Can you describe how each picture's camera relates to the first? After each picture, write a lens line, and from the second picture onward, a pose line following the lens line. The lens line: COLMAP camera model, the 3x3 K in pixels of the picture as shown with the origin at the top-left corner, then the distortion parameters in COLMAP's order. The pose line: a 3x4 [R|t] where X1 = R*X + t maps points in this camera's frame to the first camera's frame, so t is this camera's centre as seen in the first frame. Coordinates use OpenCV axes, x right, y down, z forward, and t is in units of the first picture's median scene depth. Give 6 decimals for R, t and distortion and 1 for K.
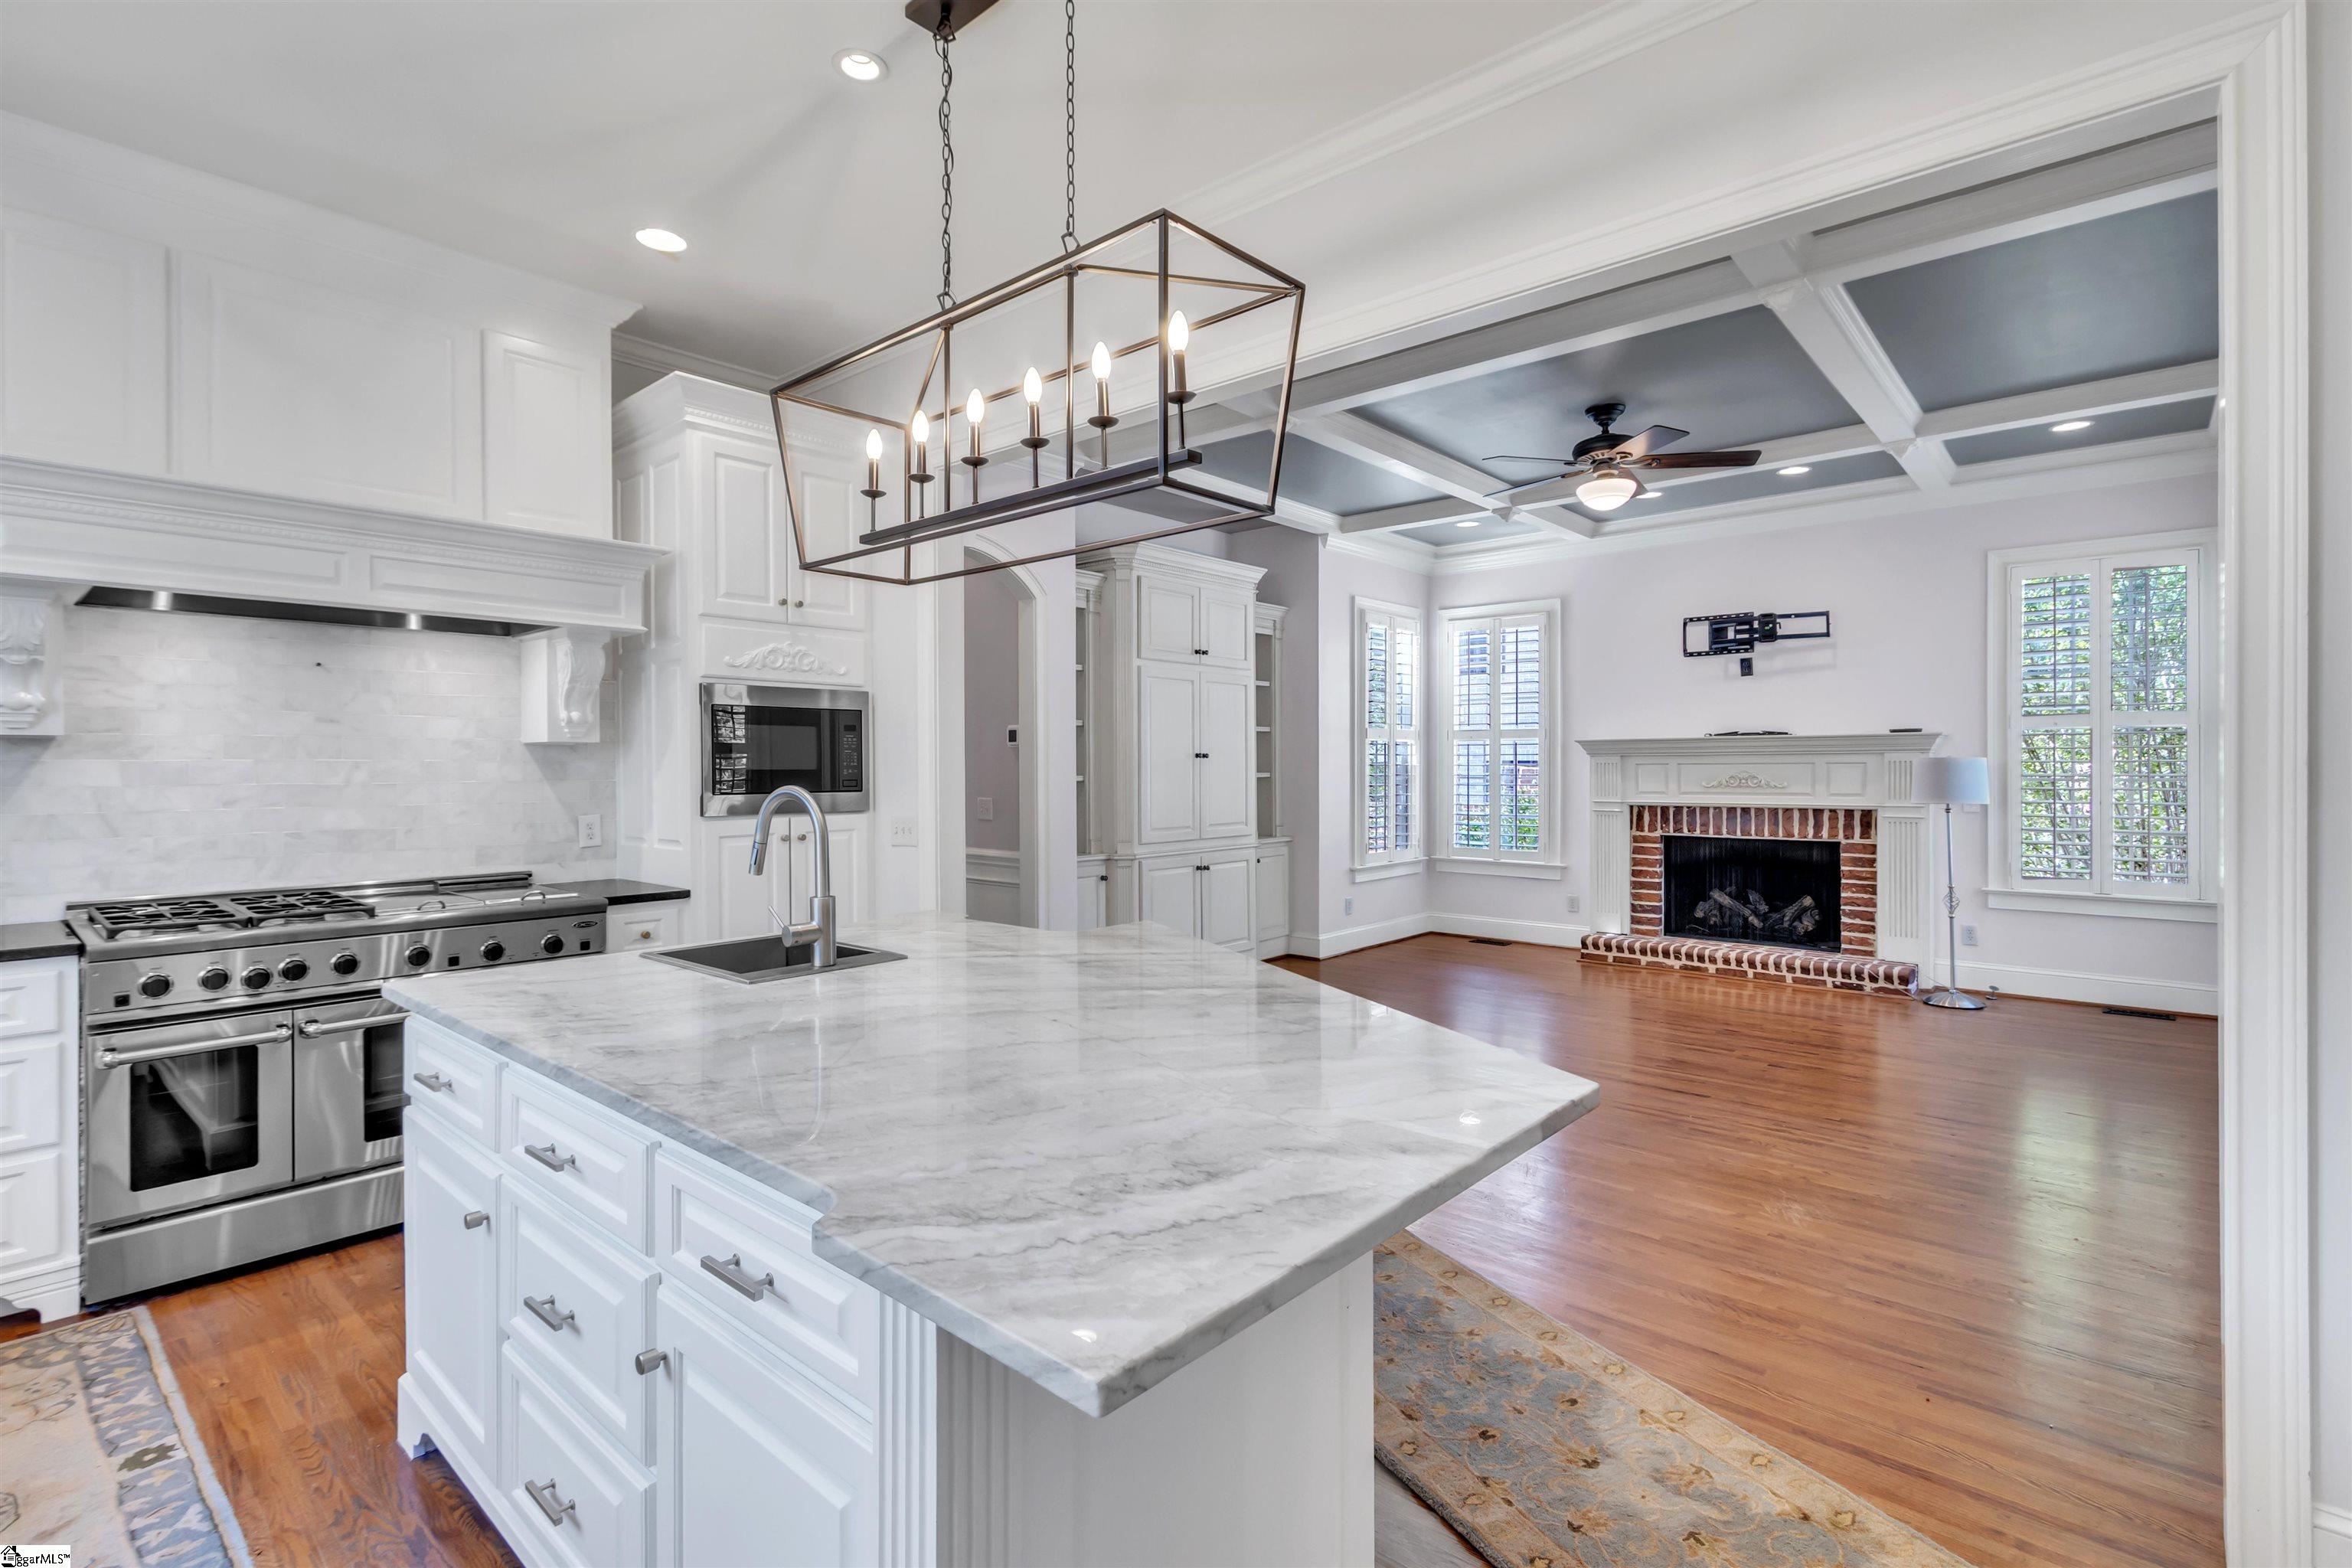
lens RADIAL K [[1102.9, 0, 1162.6], [0, 1102.9, 774.7], [0, 0, 1]] dist [-0.002011, -0.000418]
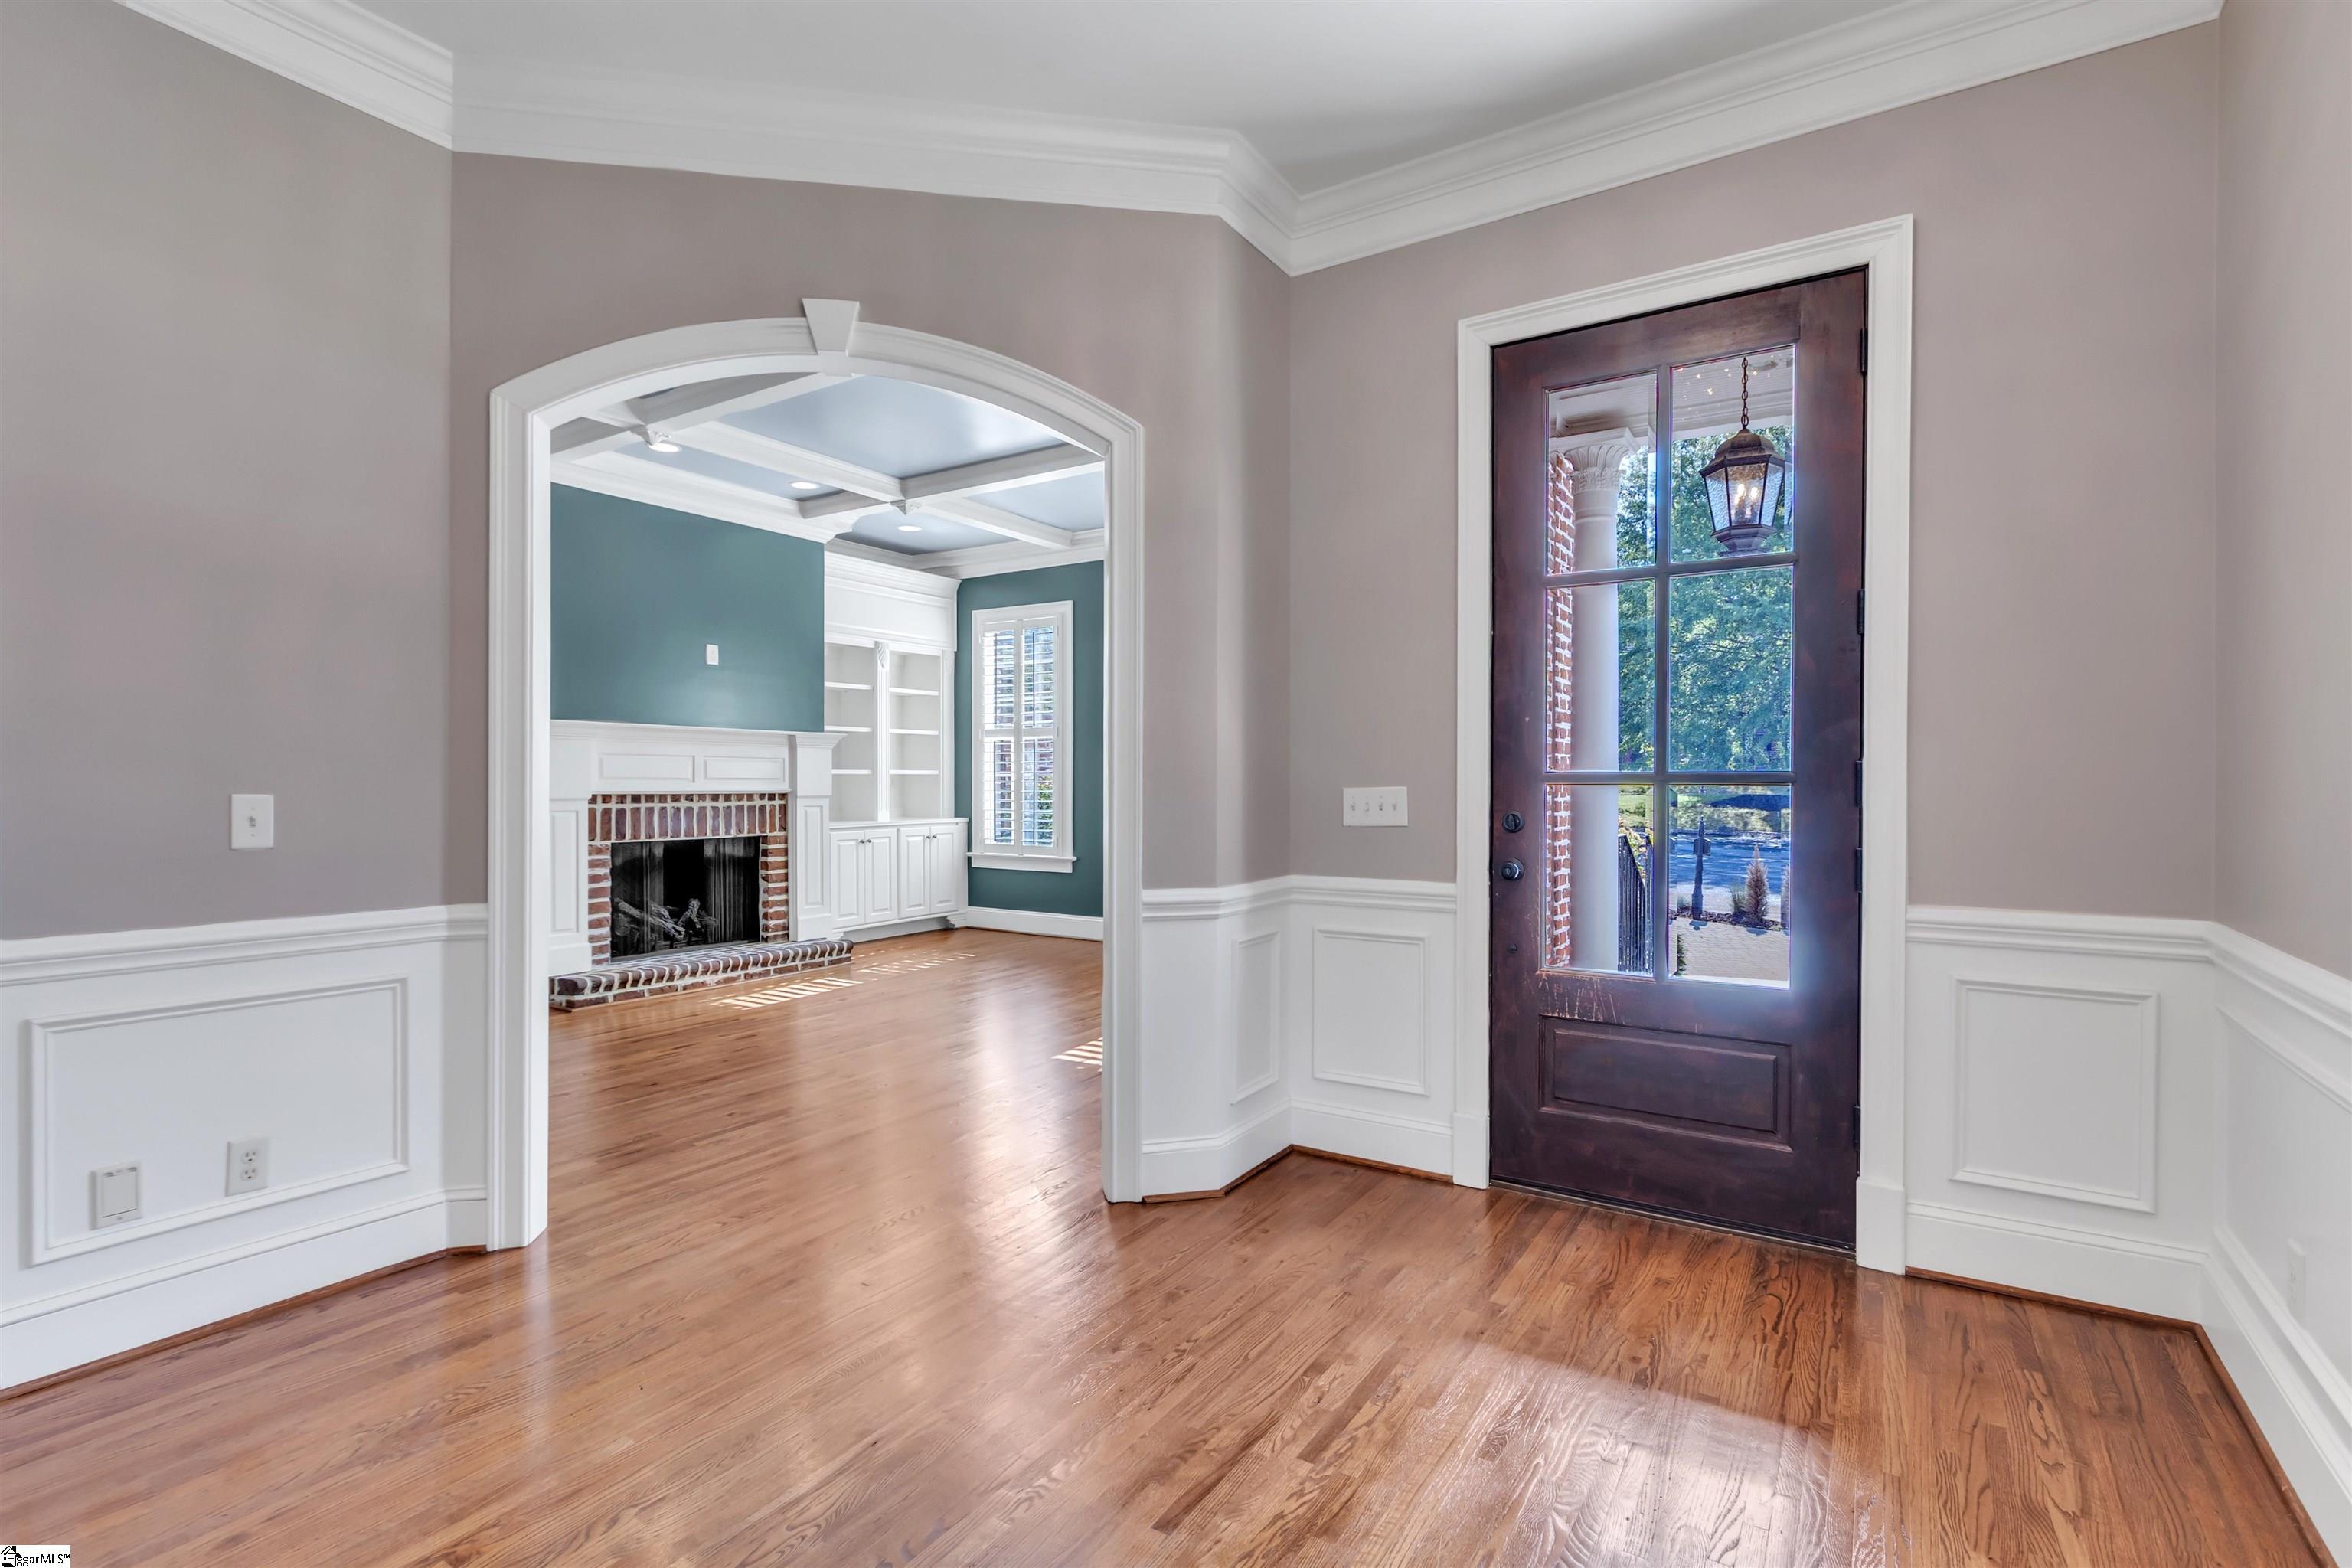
lens RADIAL K [[1078.4, 0, 1160.9], [0, 1078.4, 777.5], [0, 0, 1]] dist [-0.001046, -0.000125]
pose [[-0.158014, 0.010703, 0.987379, -0.439841], [0.014400, 0.999860, -0.008534, 0.020518], [-0.987332, 0.012869, -0.158146, 0.788422]]
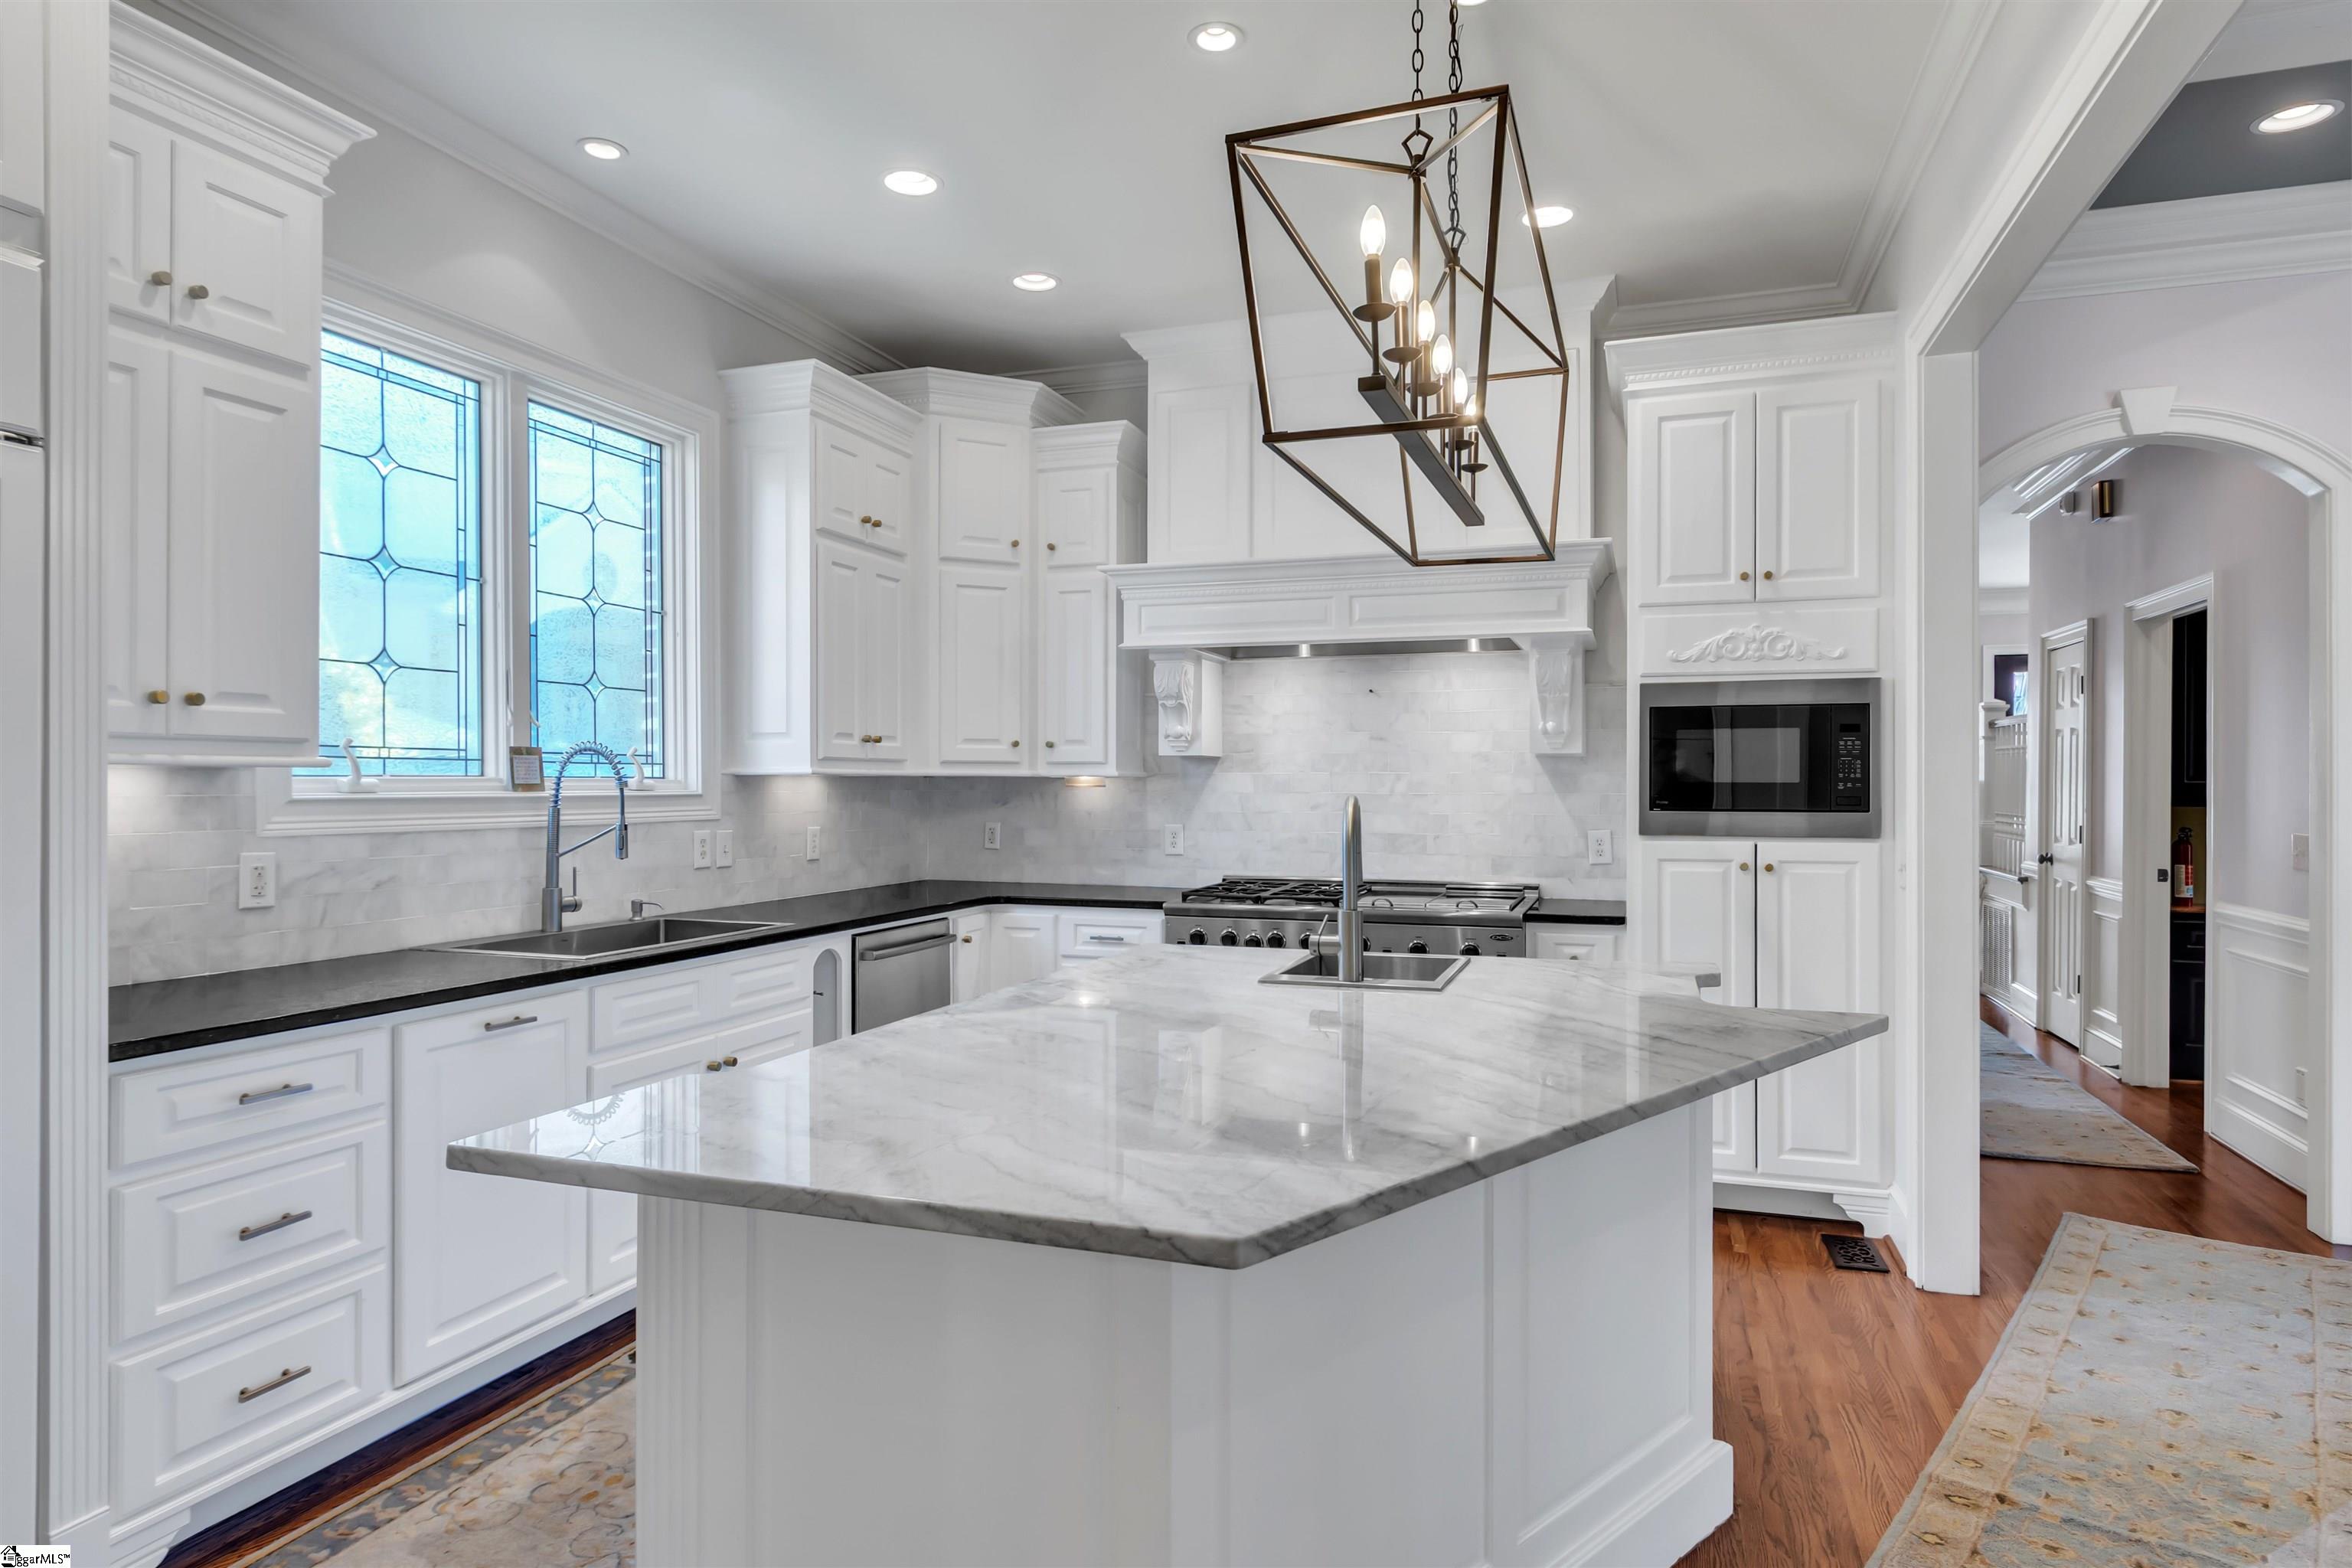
lens RADIAL K [[1336.5, 0, 1176.2], [0, 1336.5, 790.3], [0, 0, 1]] dist [0.005780, 0.000629]
pose [[0.381524, 0.007214, -0.924331, 0.251280], [-0.010302, 0.999941, 0.003552, 0.001308], [0.924301, 0.008168, 0.381576, 0.145177]]
